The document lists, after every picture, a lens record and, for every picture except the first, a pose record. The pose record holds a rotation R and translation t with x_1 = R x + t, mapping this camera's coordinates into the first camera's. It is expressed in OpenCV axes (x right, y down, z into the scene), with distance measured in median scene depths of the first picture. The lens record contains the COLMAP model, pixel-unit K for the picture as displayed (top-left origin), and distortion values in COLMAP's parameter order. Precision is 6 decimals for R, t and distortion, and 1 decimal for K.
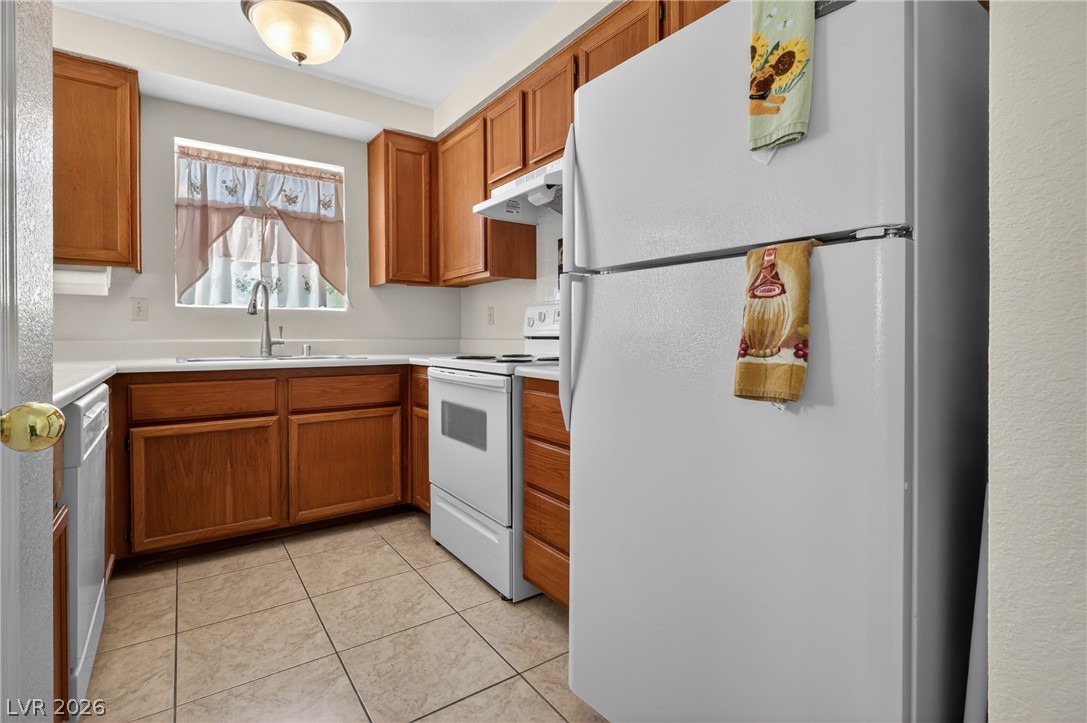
lens RADIAL K [[517.1, 0, 544.0], [0, 517.1, 342.6], [0, 0, 1]] dist [-0.000030, -0.000681]
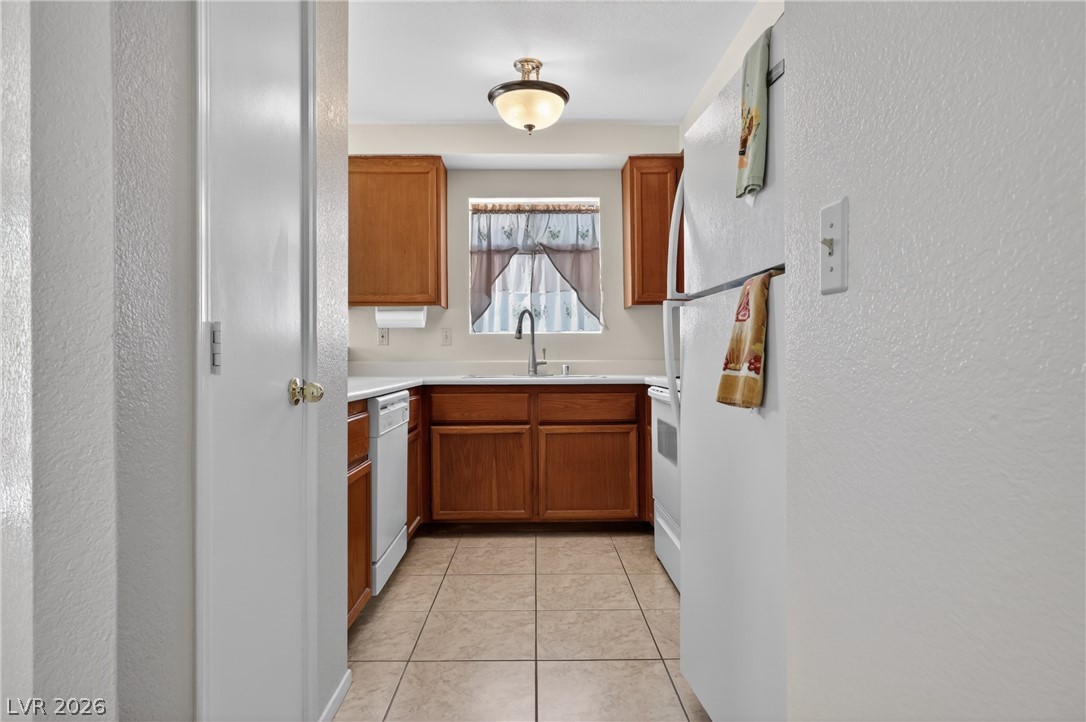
lens RADIAL K [[636.7, 0, 543.0], [0, 636.7, 361.0], [0, 0, 1]] dist [-0.000186, 0.000021]
pose [[0.824851, -0.002232, -0.565346, 0.326304], [-0.002283, 0.999971, -0.007278, 0.006552], [0.565346, 0.007294, 0.824822, -0.176569]]
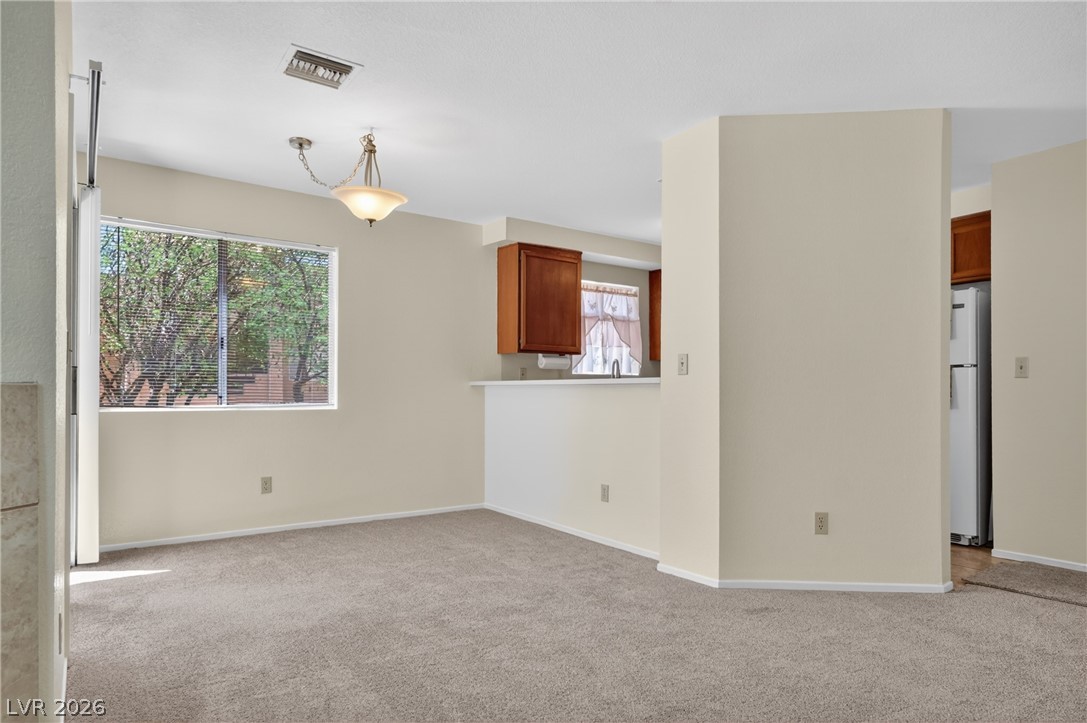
lens RADIAL K [[651.2, 0, 539.9], [0, 651.2, 410.5], [0, 0, 1]] dist [0.001591, -0.000093]
pose [[0.999983, 0.002771, 0.005083, -0.911007], [-0.002852, 0.999866, 0.016101, 0.021961], [-0.005038, -0.016115, 0.999857, -1.359385]]
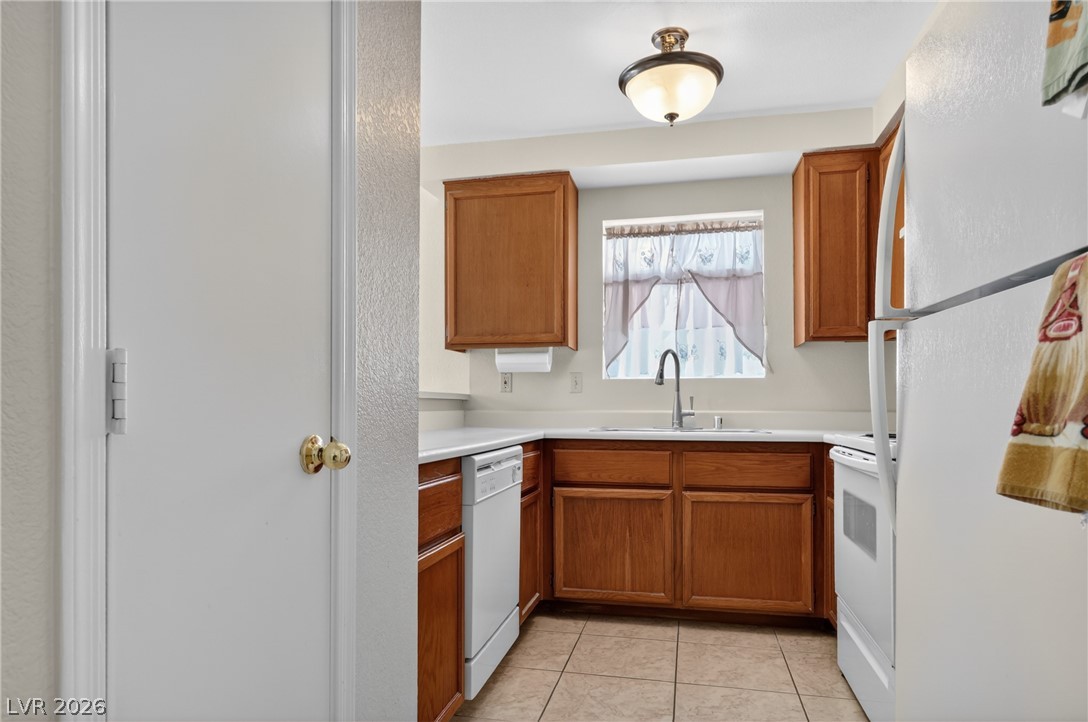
lens RADIAL K [[651.8, 0, 540.4], [0, 651.8, 410.0], [0, 0, 1]] dist [0.001591, -0.000093]
pose [[0.668599, 0.002774, -0.743618, 0.219554], [-0.010349, 0.999931, -0.005575, 0.002712], [0.743551, 0.011423, 0.668582, 0.008990]]
